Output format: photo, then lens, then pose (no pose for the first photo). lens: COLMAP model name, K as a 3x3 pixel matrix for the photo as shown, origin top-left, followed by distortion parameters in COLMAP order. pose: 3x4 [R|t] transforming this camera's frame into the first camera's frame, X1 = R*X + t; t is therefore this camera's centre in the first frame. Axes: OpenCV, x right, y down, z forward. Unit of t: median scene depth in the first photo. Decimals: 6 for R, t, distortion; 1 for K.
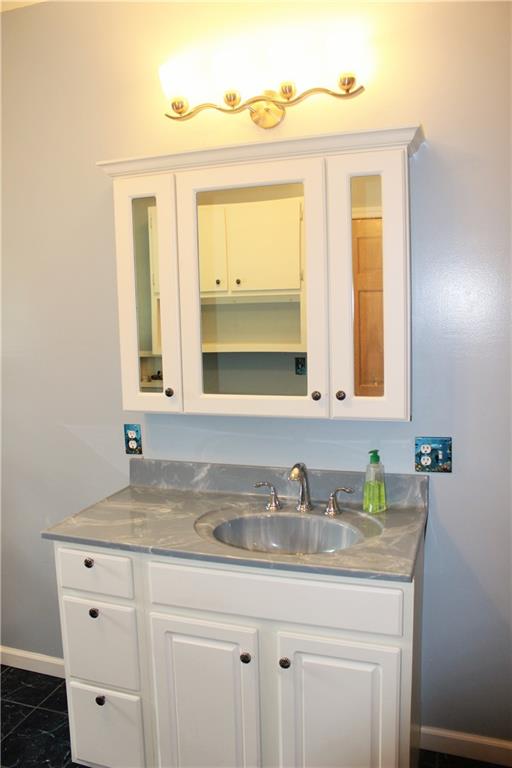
lens RADIAL K [[671.0, 0, 256.0], [0, 671.0, 384.0], [0, 0, 1]] dist [-0.173551, 0.172421]
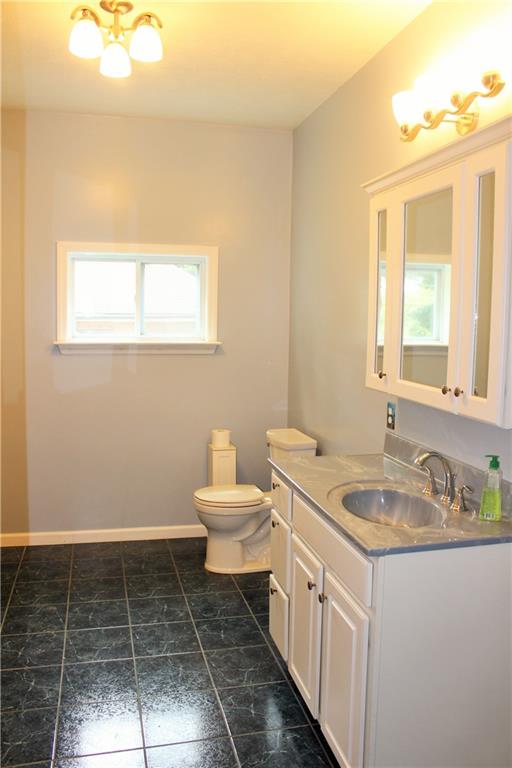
lens RADIAL K [[671.0, 0, 256.0], [0, 671.0, 384.0], [0, 0, 1]] dist [-0.173551, 0.172421]
pose [[0.564252, 0.126404, -0.815869, 0.730733], [-0.127536, 0.989693, 0.065131, -0.021449], [0.815693, 0.067302, 0.574557, 0.148637]]
